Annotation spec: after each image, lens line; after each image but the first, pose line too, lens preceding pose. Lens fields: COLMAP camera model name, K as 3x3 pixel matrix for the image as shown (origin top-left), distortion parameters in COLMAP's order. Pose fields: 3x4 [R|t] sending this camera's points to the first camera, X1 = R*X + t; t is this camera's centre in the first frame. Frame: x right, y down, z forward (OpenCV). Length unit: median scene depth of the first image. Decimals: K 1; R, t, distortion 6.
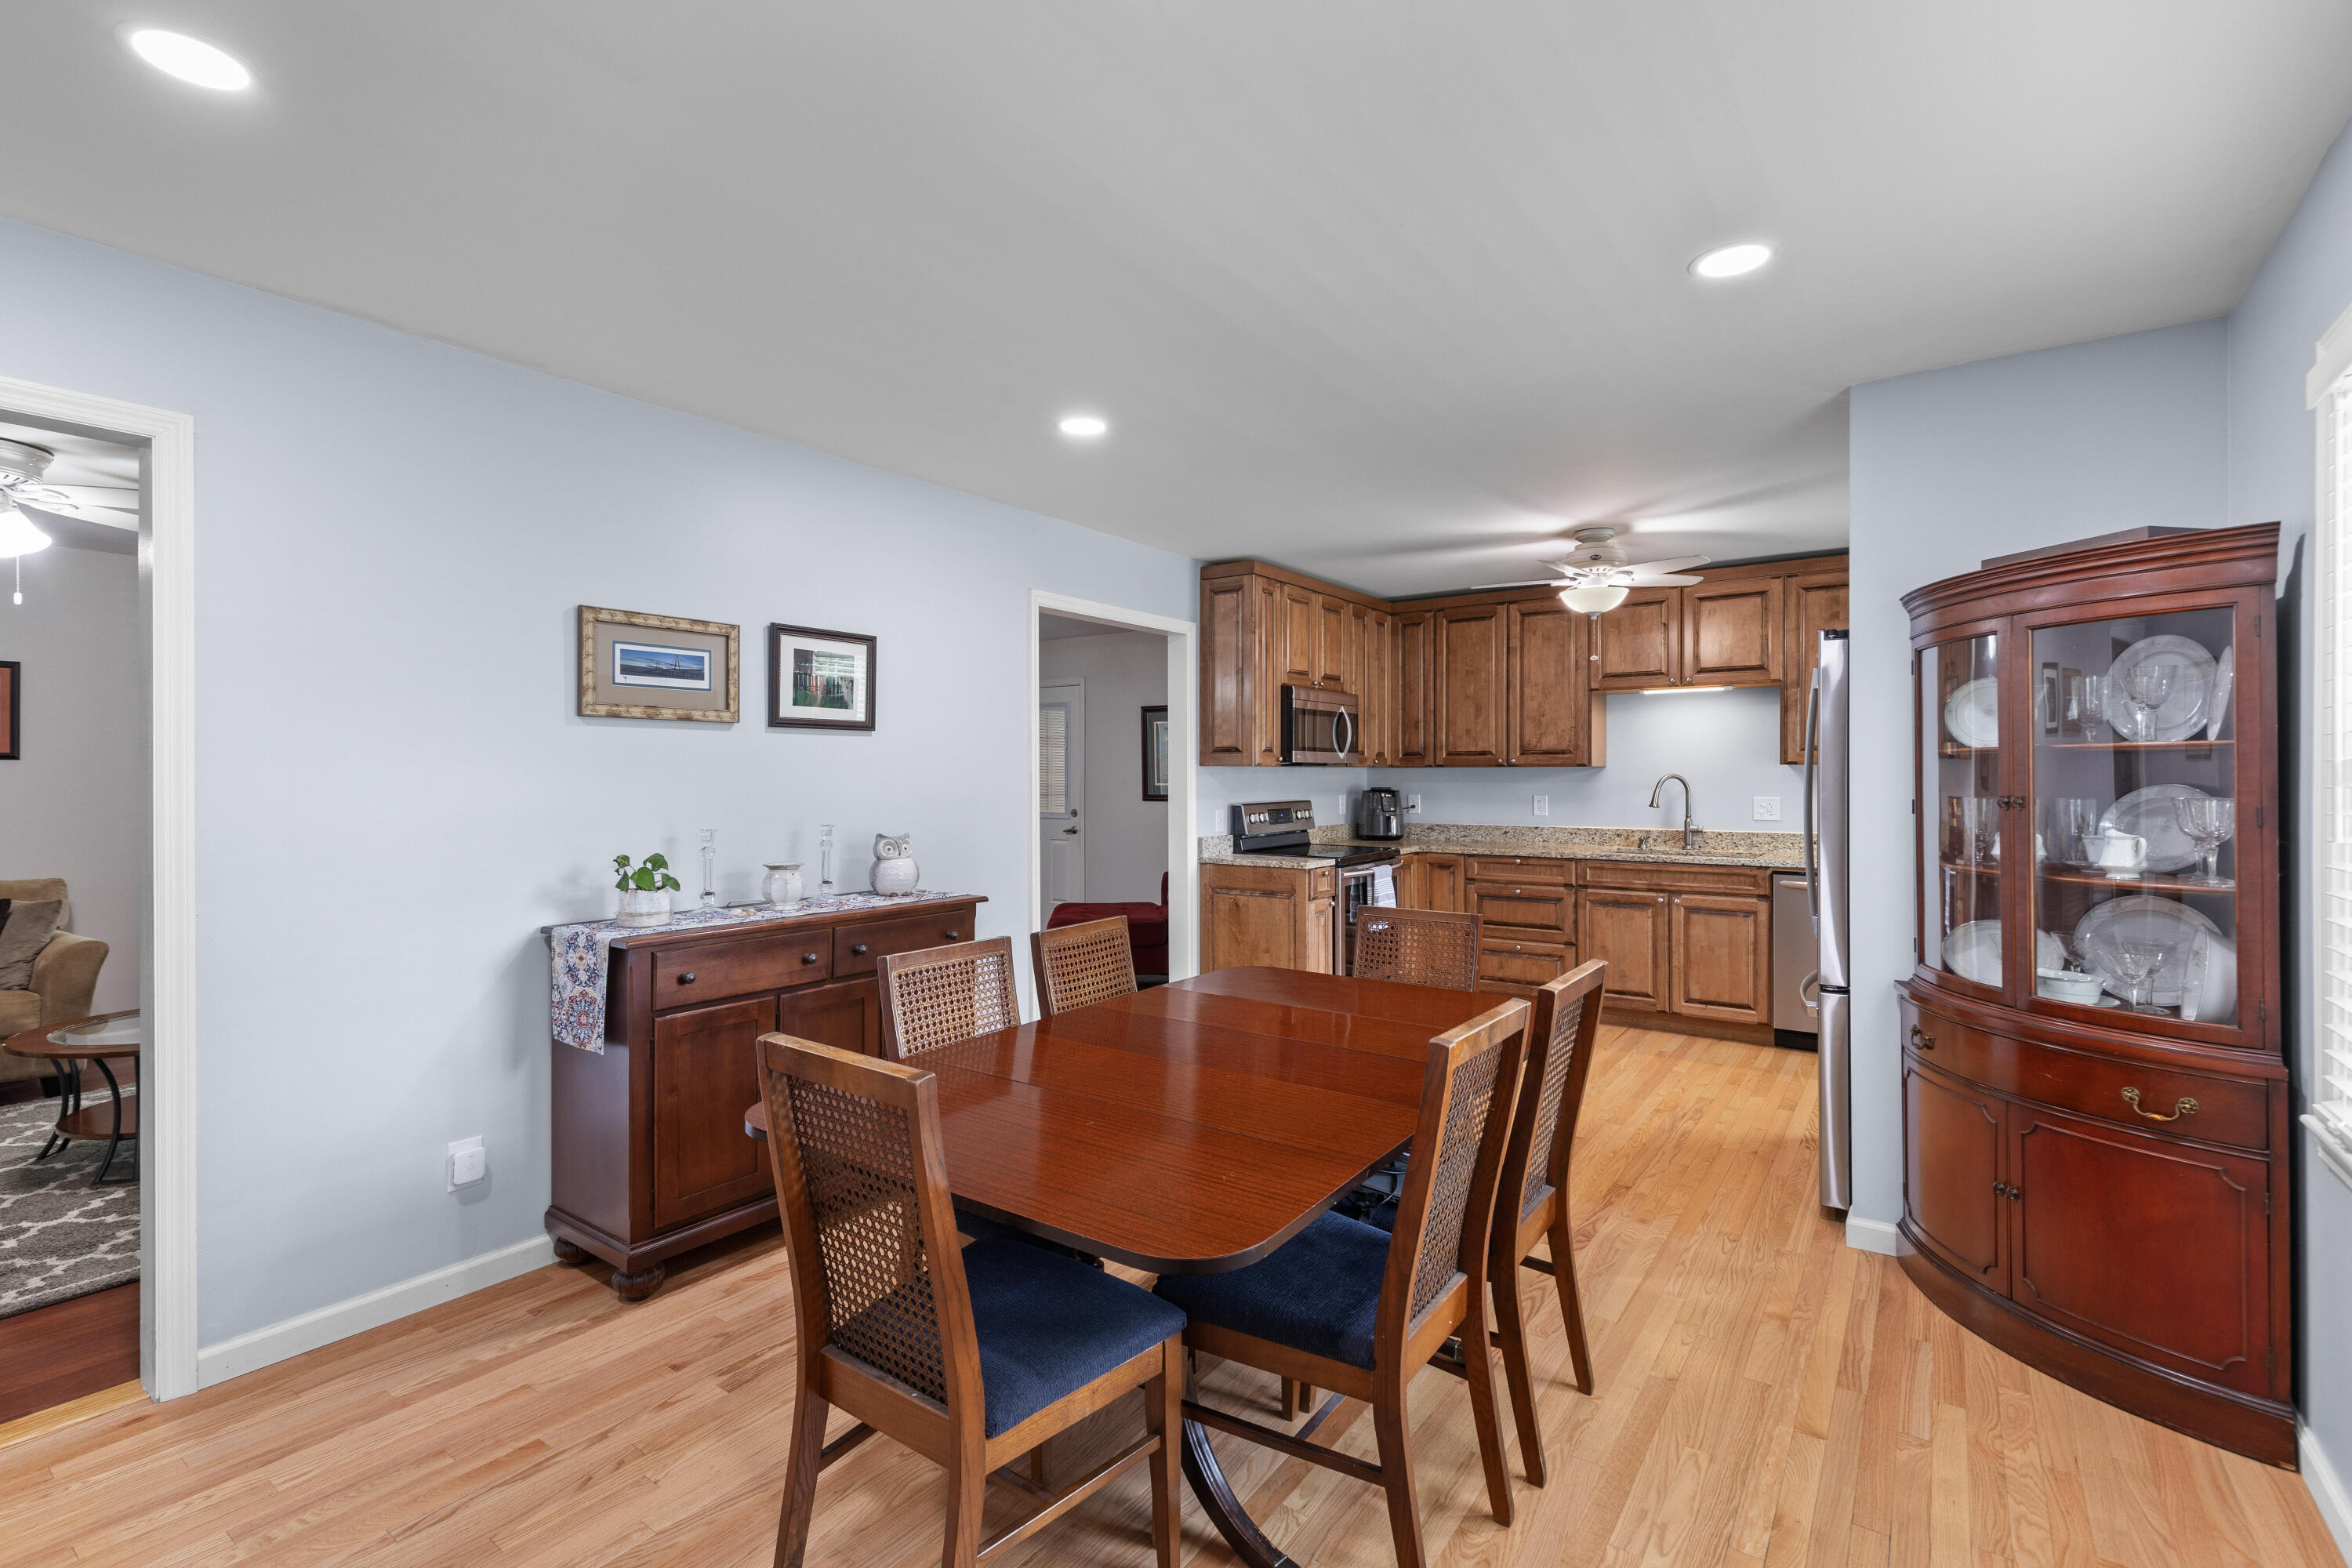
lens RADIAL K [[1057.8, 0, 1186.4], [0, 1057.8, 777.3], [0, 0, 1]] dist [0.009619, 0.000155]
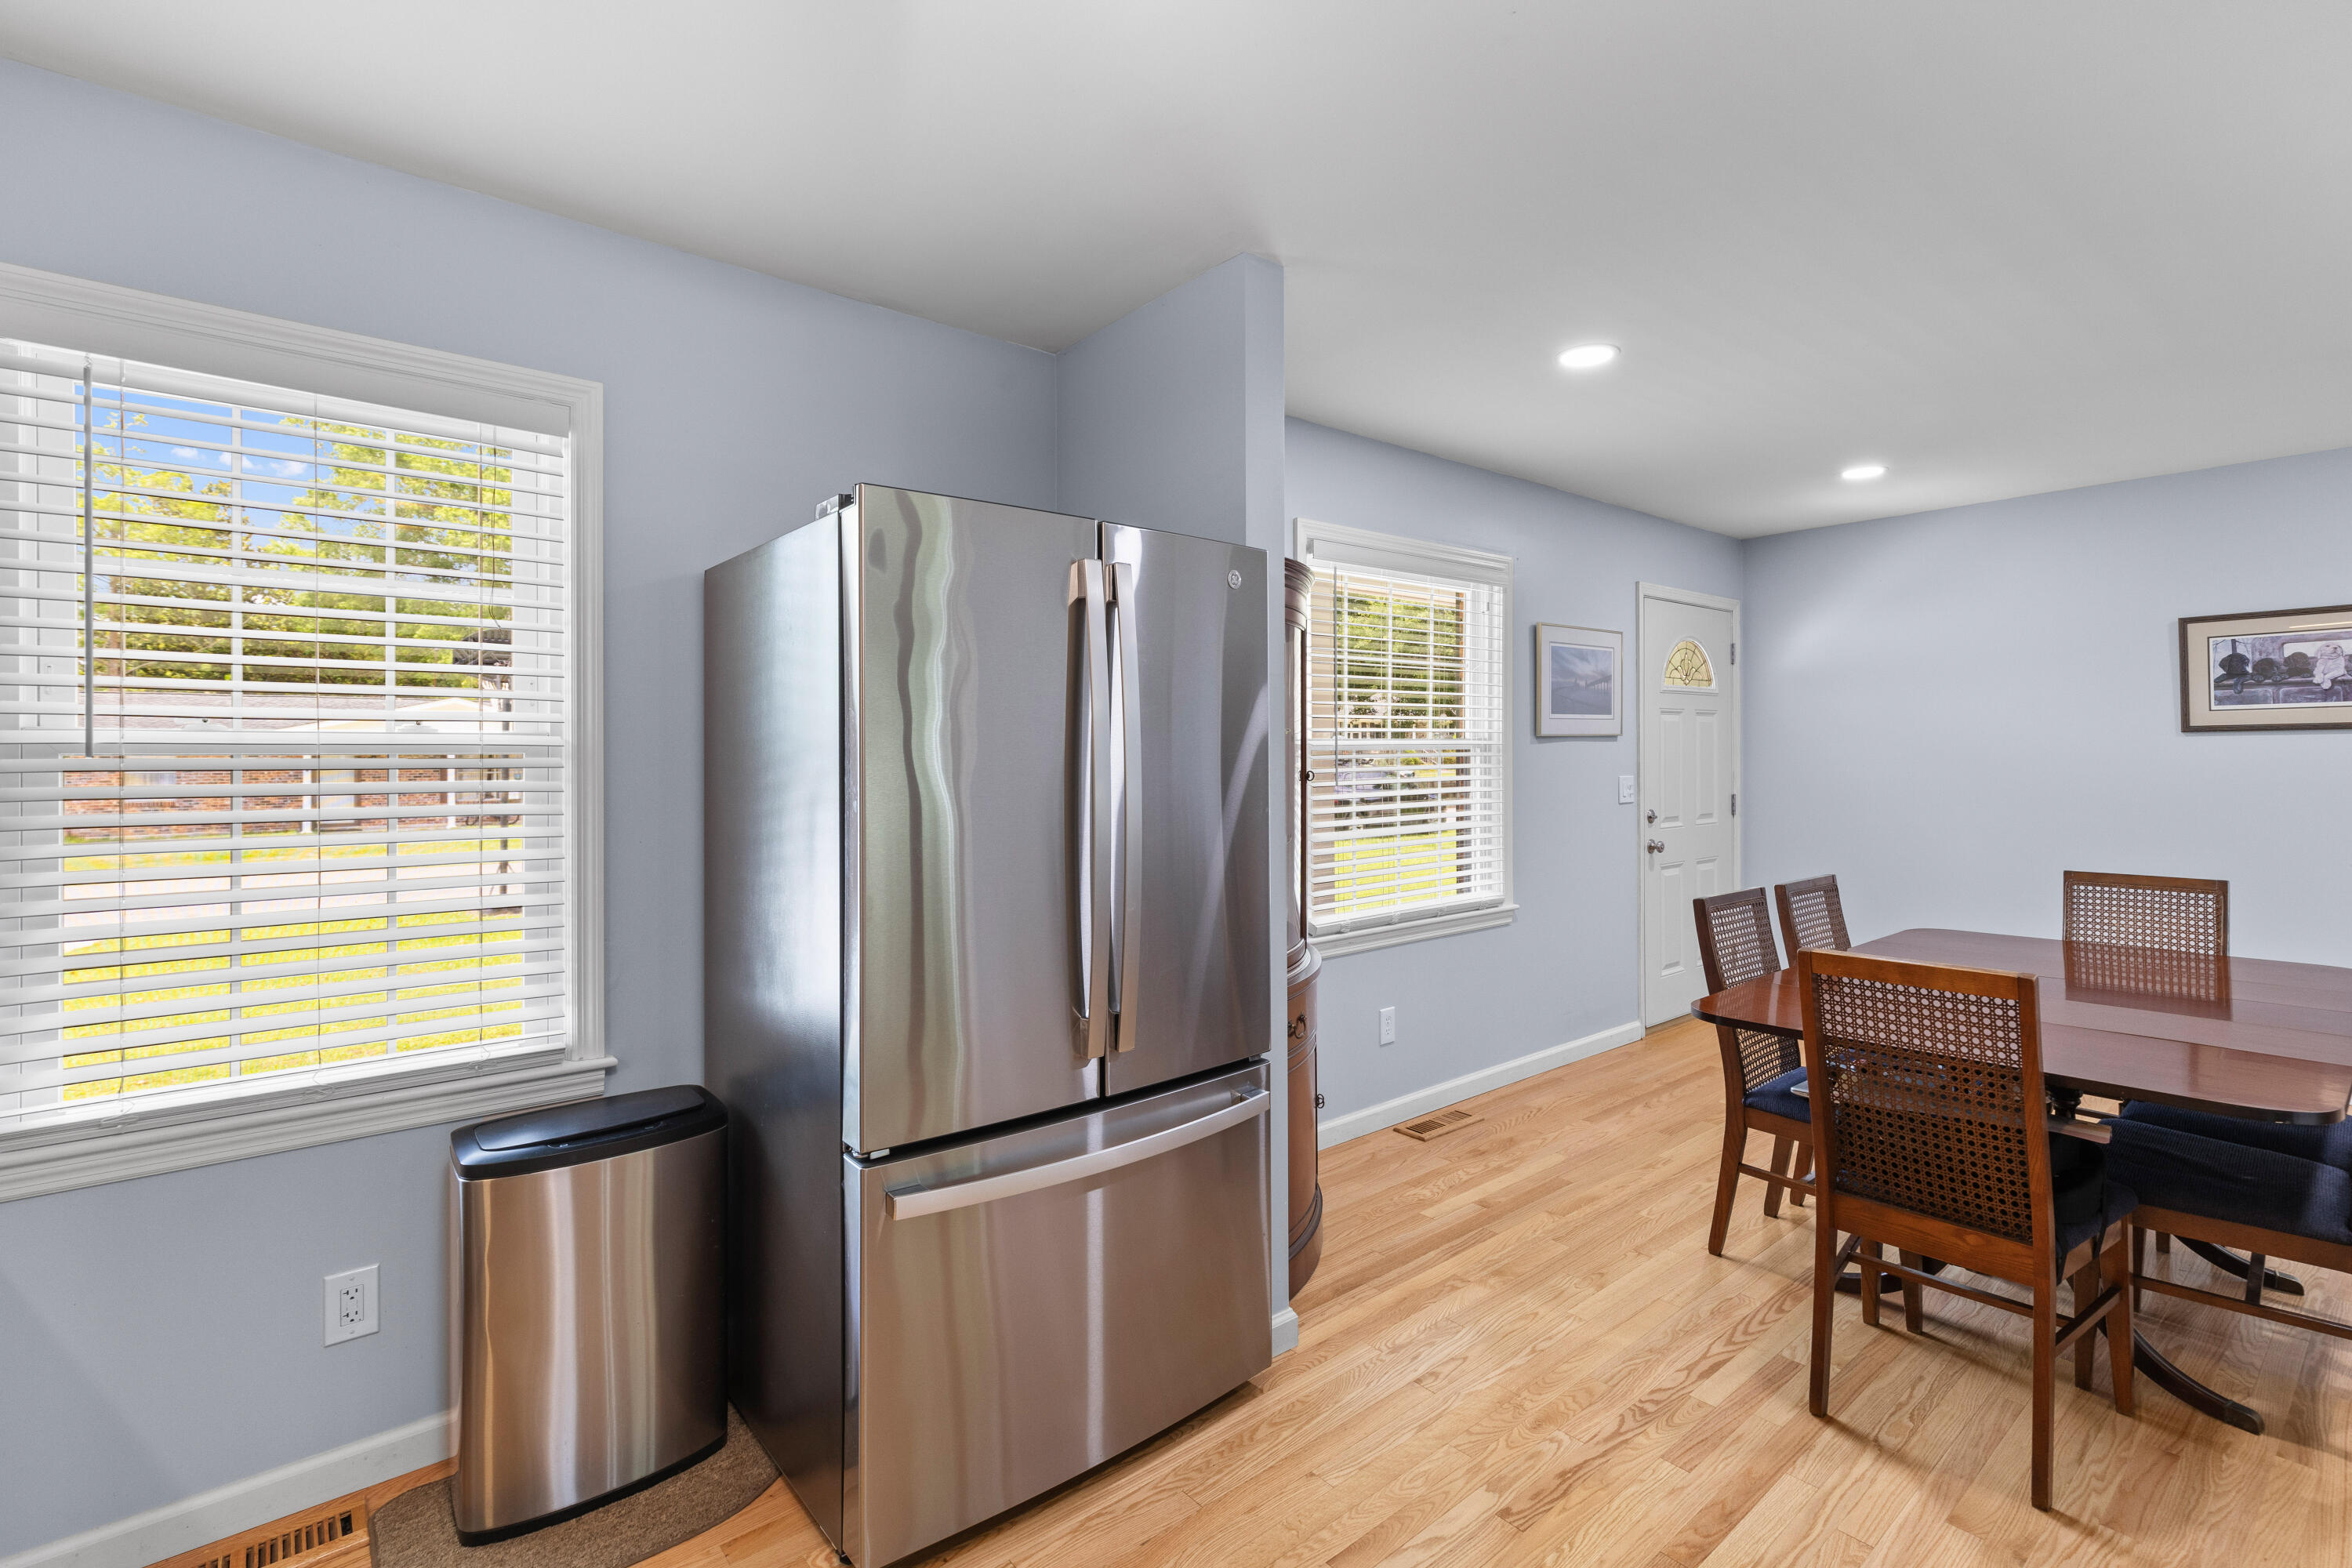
lens RADIAL K [[1087.9, 0, 1170.5], [0, 1087.9, 766.8], [0, 0, 1]] dist [0.013678, 0.000496]
pose [[-0.966564, 0.003056, 0.256408, 0.267973], [0.007233, 0.999856, 0.015350, -0.004044], [-0.256324, 0.016691, -0.966447, 0.972938]]
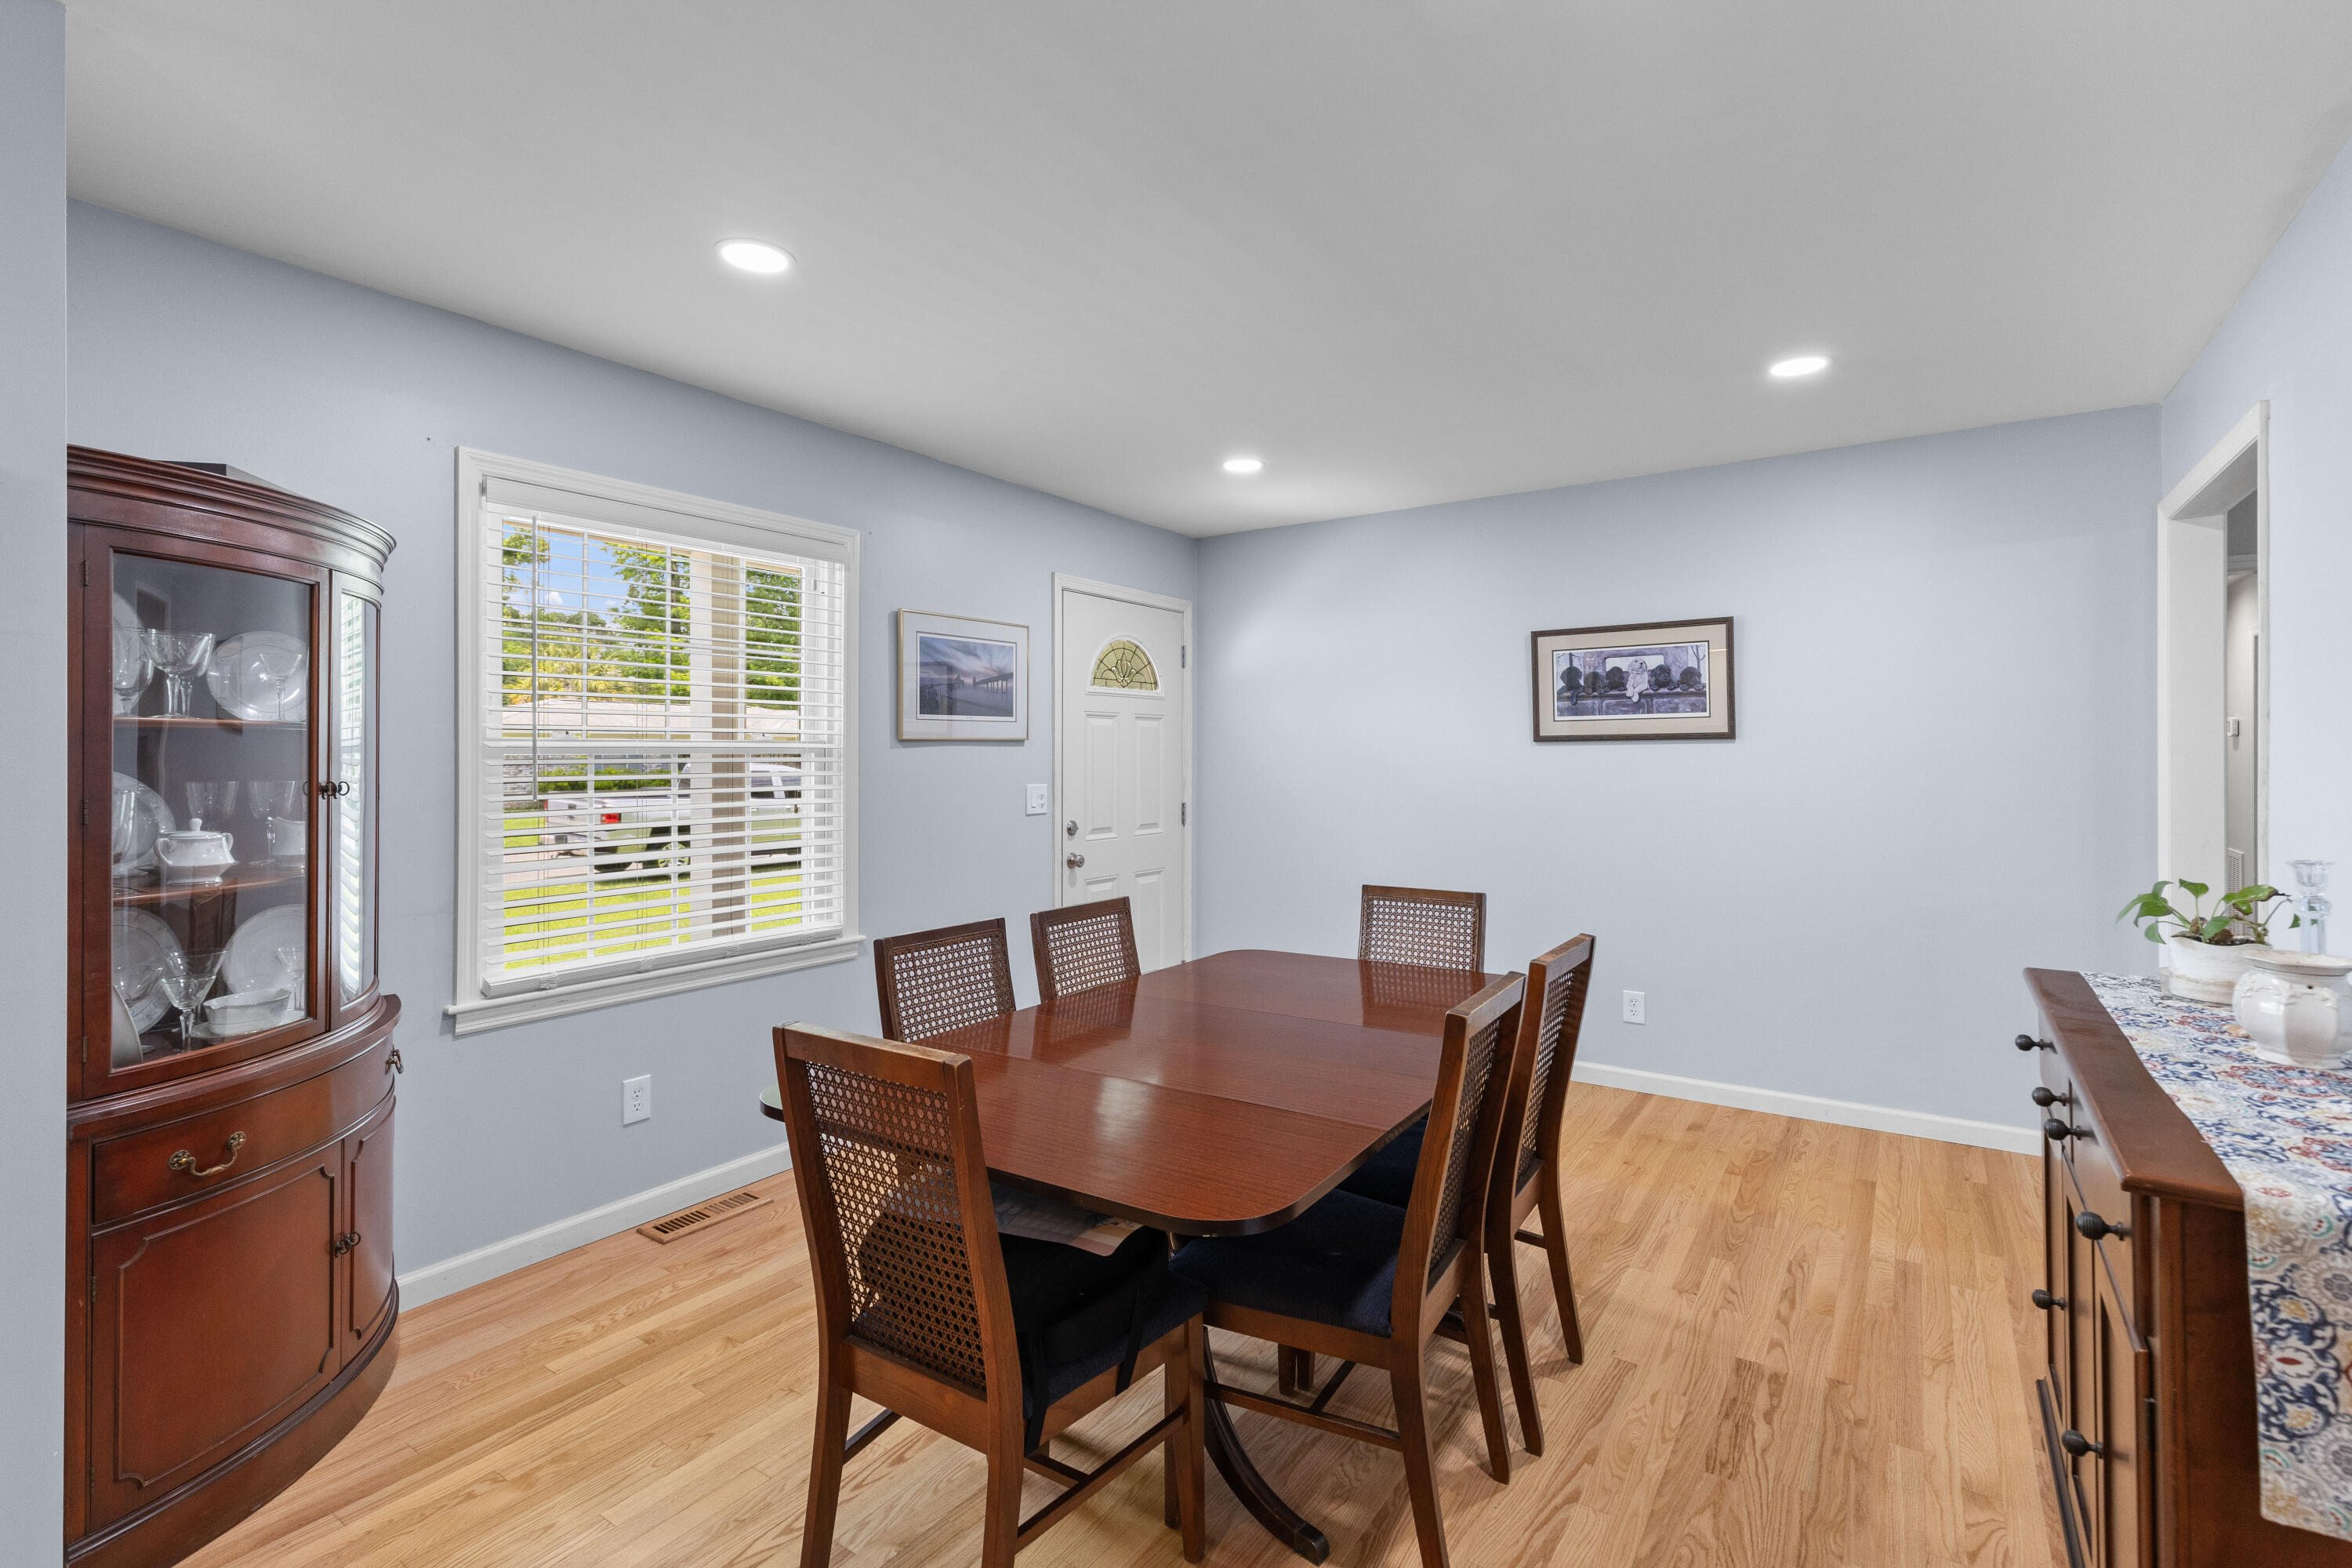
lens RADIAL K [[1087.9, 0, 1170.5], [0, 1087.9, 766.8], [0, 0, 1]] dist [0.013678, 0.000496]
pose [[-0.999922, 0.001305, -0.012435, 0.050903], [0.001158, 0.999929, 0.011853, -0.002846], [0.012449, 0.011838, -0.999852, 0.829190]]
